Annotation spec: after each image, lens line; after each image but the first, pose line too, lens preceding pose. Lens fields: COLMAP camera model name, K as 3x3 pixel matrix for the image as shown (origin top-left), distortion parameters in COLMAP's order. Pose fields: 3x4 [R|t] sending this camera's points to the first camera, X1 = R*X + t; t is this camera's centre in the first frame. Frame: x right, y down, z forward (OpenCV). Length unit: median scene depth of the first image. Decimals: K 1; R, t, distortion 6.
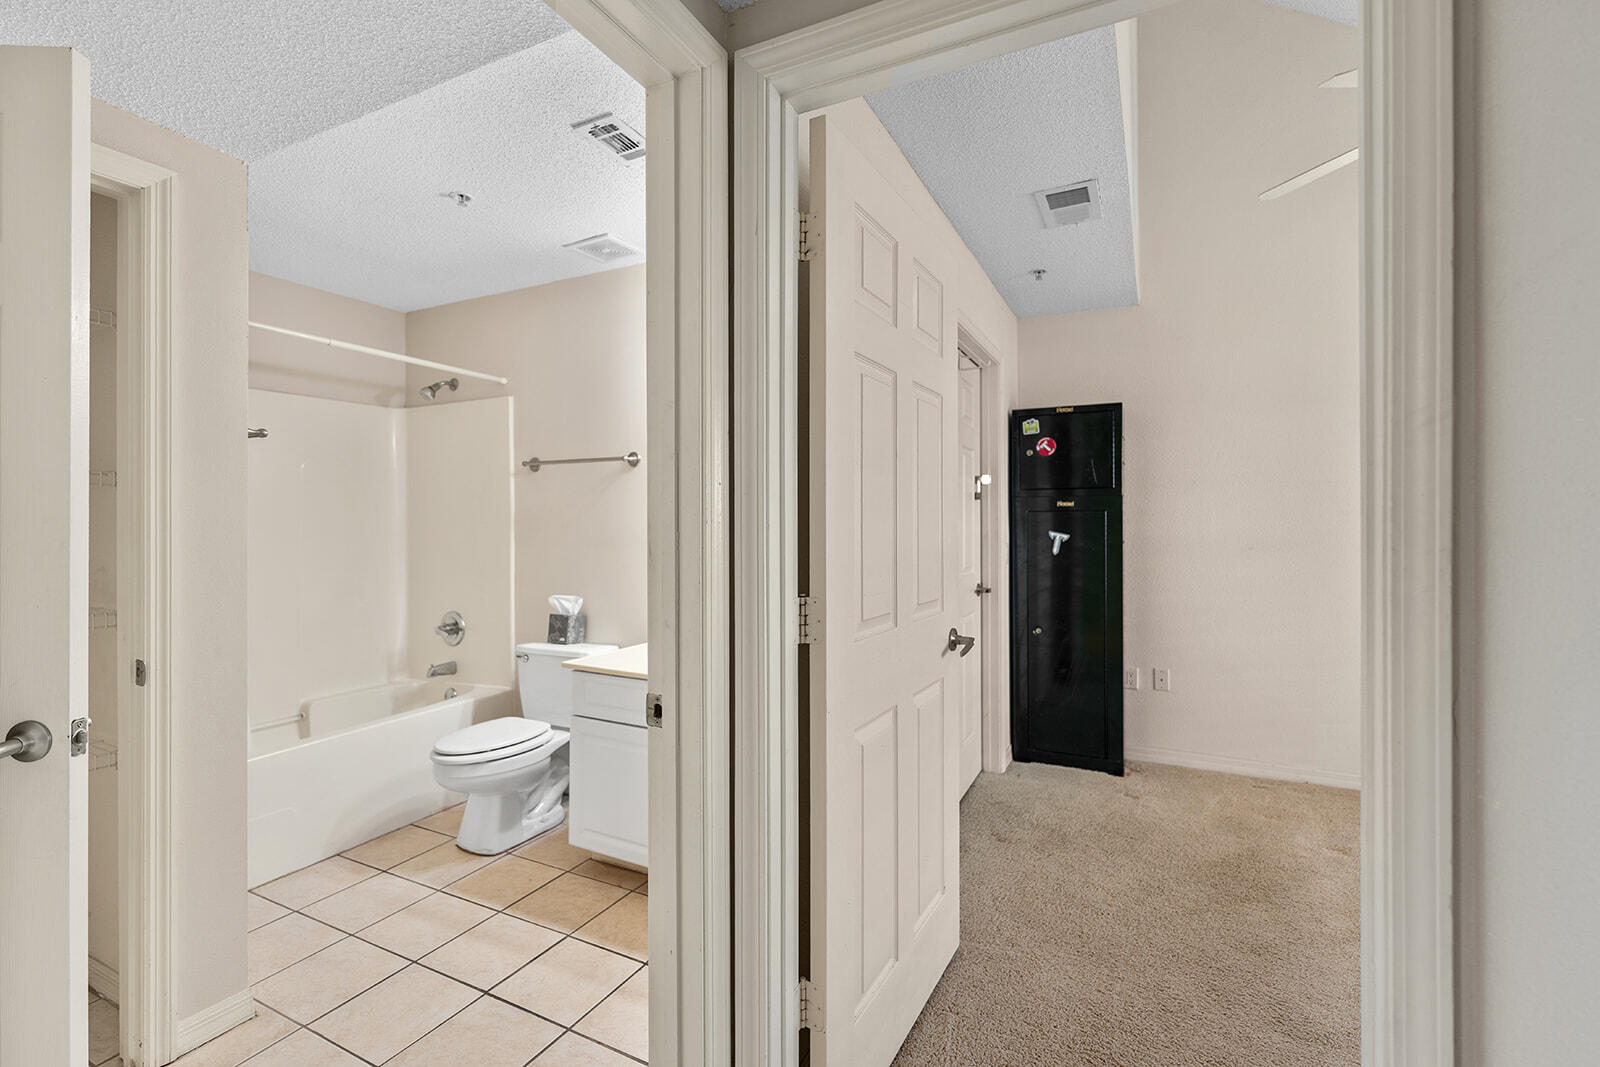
lens RADIAL K [[717.8, 0, 794.2], [0, 717.8, 524.5], [0, 0, 1]] dist [0.002058, 0.000109]
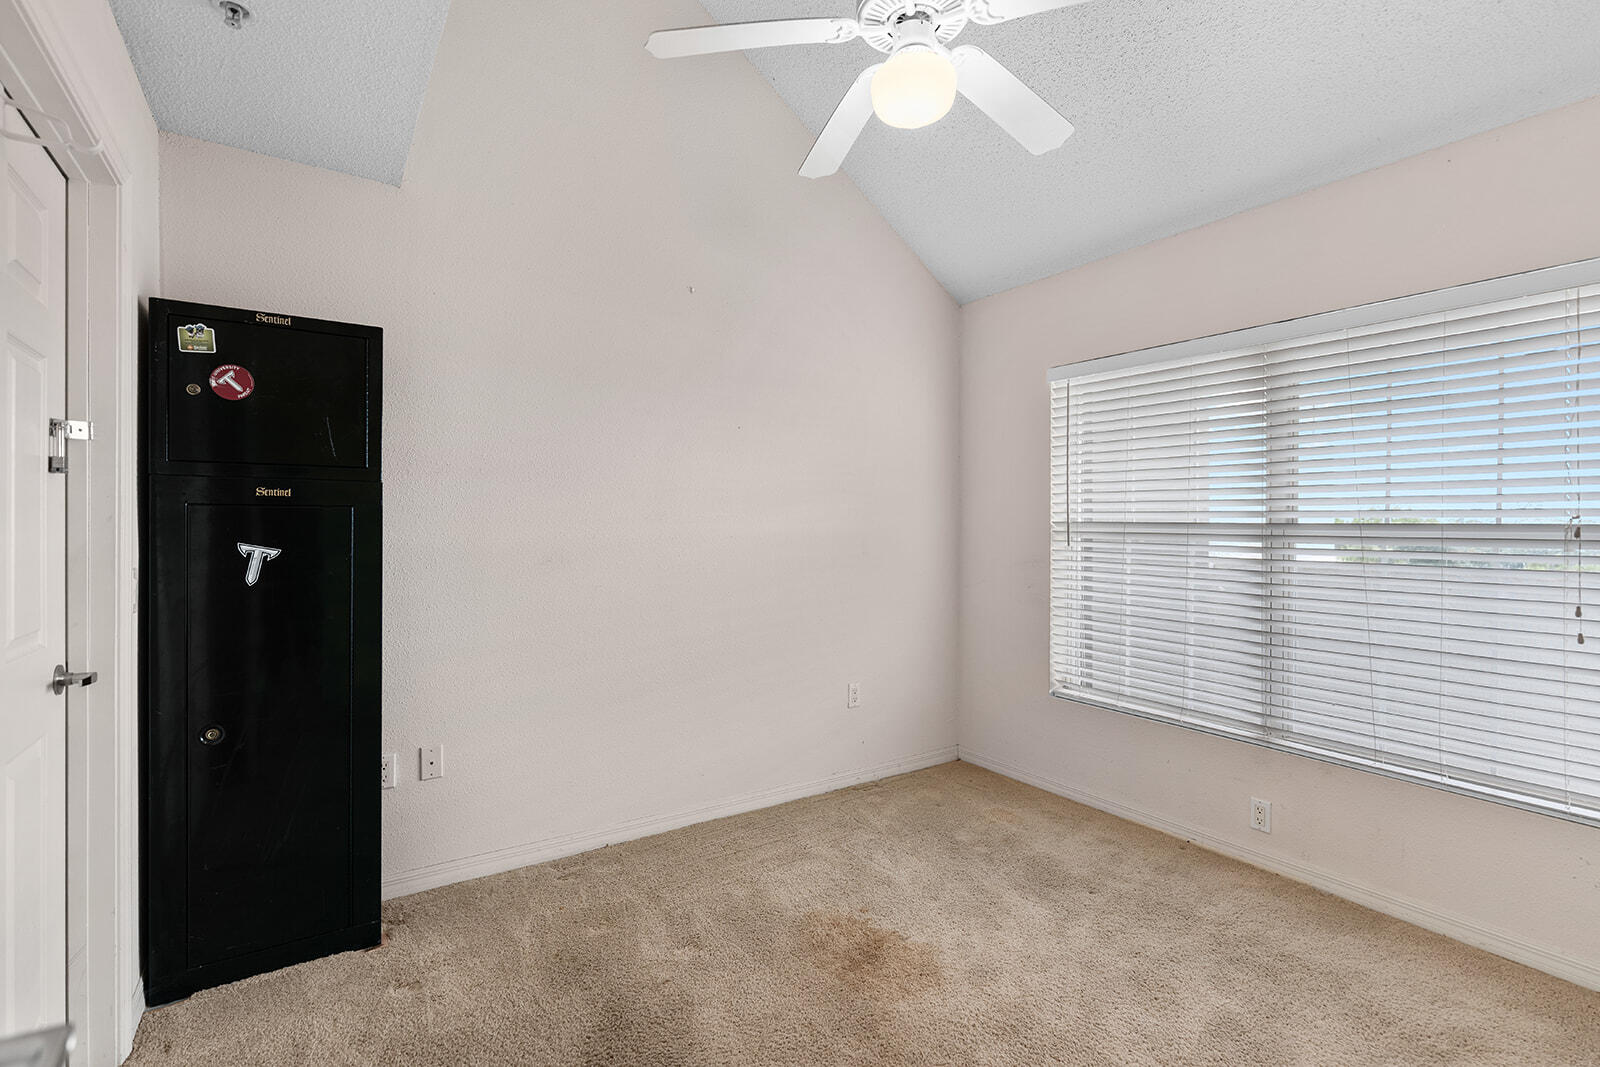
lens RADIAL K [[741.5, 0, 795.5], [0, 741.5, 522.1], [0, 0, 1]] dist [0.004276, -0.000619]
pose [[0.495469, 0.002311, 0.868622, 0.060459], [-0.000041, 0.999997, -0.002636, -0.003169], [-0.868625, 0.001270, 0.495468, 0.272667]]
